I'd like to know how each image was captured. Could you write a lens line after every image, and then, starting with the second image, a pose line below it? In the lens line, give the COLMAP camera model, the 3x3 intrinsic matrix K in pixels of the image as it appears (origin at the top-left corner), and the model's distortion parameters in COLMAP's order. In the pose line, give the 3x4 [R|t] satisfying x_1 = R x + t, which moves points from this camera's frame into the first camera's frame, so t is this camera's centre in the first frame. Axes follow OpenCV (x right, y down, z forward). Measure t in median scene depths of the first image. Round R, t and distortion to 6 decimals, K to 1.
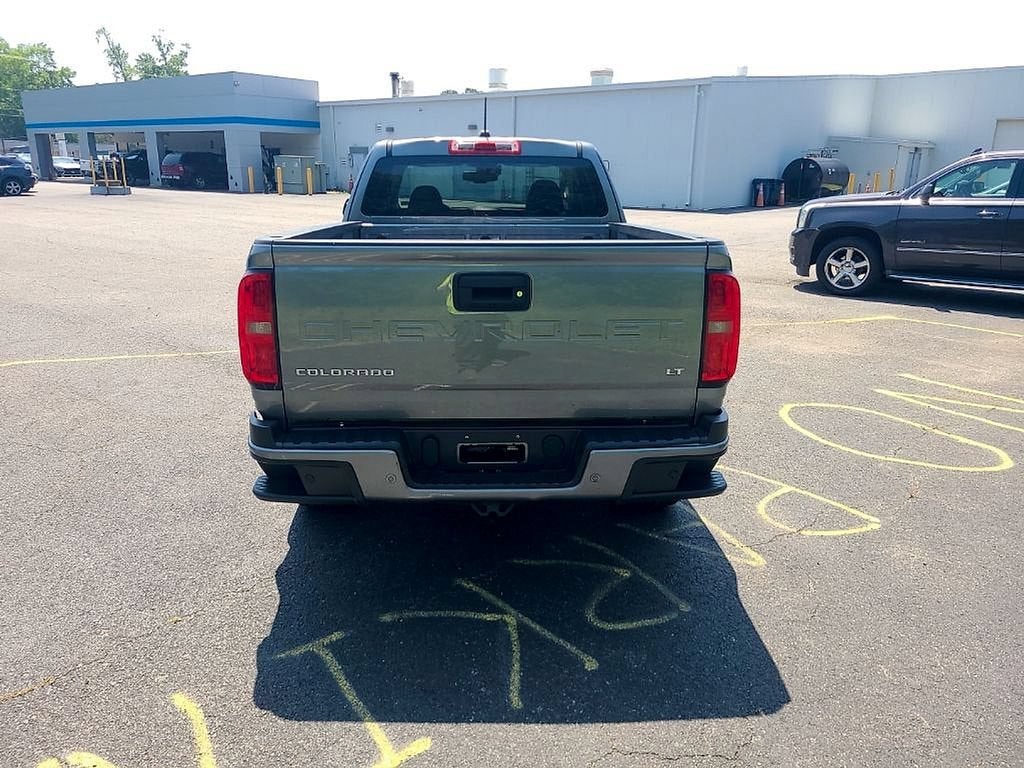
lens RADIAL K [[762.4, 0, 504.0], [0, 762.4, 377.2], [0, 0, 1]] dist [0.047543, -0.026692]
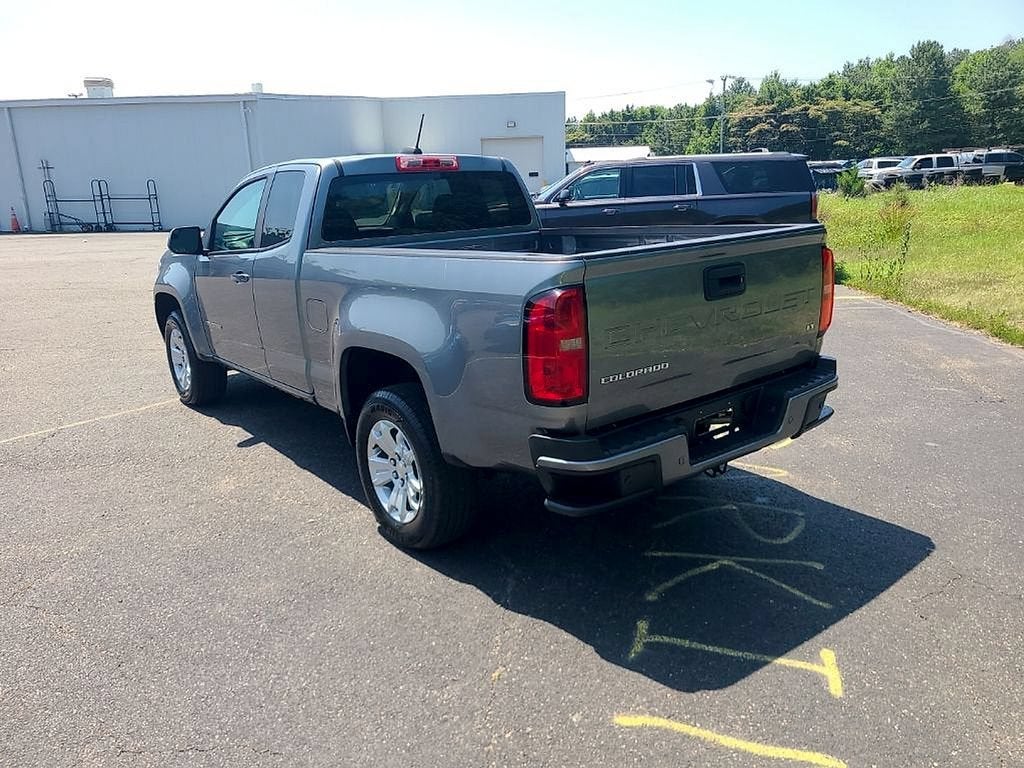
lens RADIAL K [[762.4, 0, 519.8], [0, 762.4, 388.8], [0, 0, 1]] dist [0.047543, -0.026692]
pose [[0.801007, -0.191973, 0.567040, -0.544165], [0.195630, 0.979127, 0.055137, -0.043182], [-0.565788, 0.066765, 0.821843, 0.128476]]
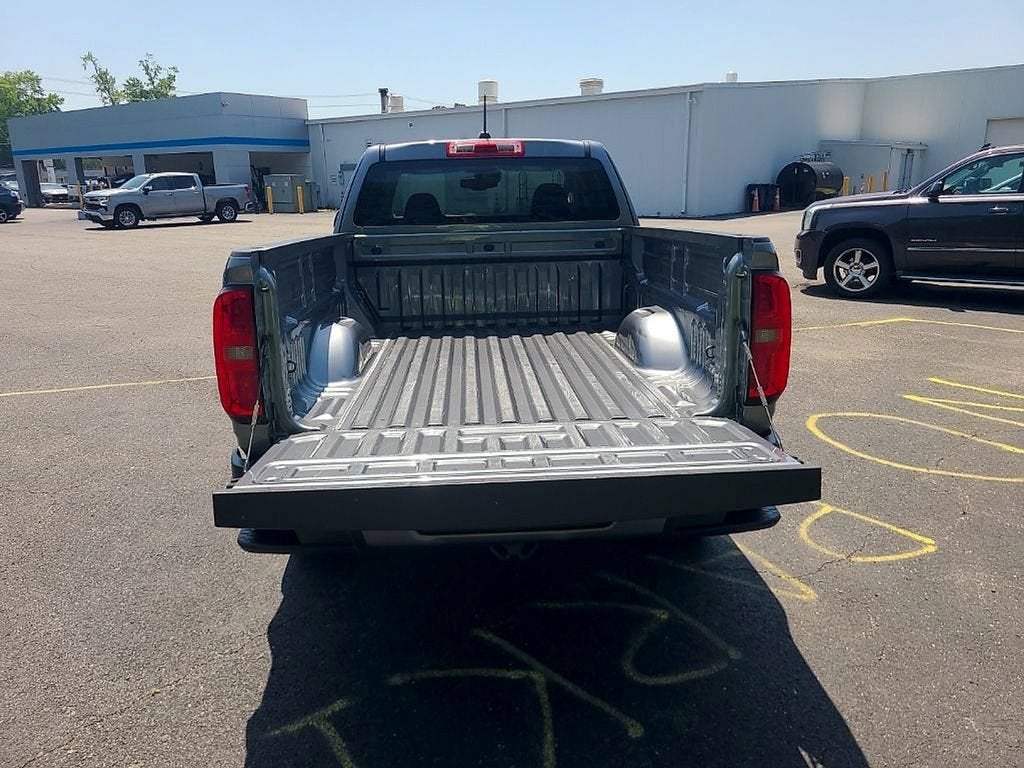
lens RADIAL K [[762.4, 0, 509.8], [0, 762.4, 382.0], [0, 0, 1]] dist [0.047543, -0.026692]
pose [[0.999444, -0.031592, 0.010645, -0.014252], [0.031710, 0.999436, -0.011086, -0.007257], [-0.010289, 0.011418, 0.999882, 0.076115]]
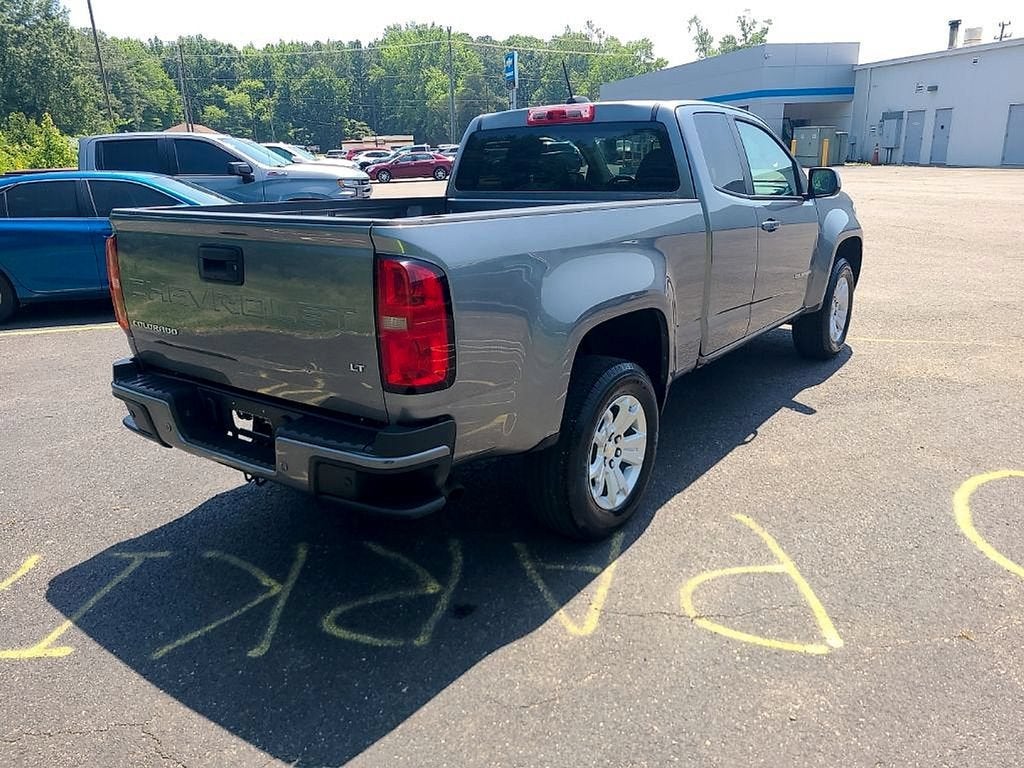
lens RADIAL K [[762.4, 0, 513.2], [0, 762.4, 379.6], [0, 0, 1]] dist [0.047543, -0.026692]
pose [[0.784677, 0.147031, -0.602215, 0.527645], [-0.126876, 0.988992, 0.076145, -0.049194], [0.606781, 0.016658, 0.794694, 0.239228]]
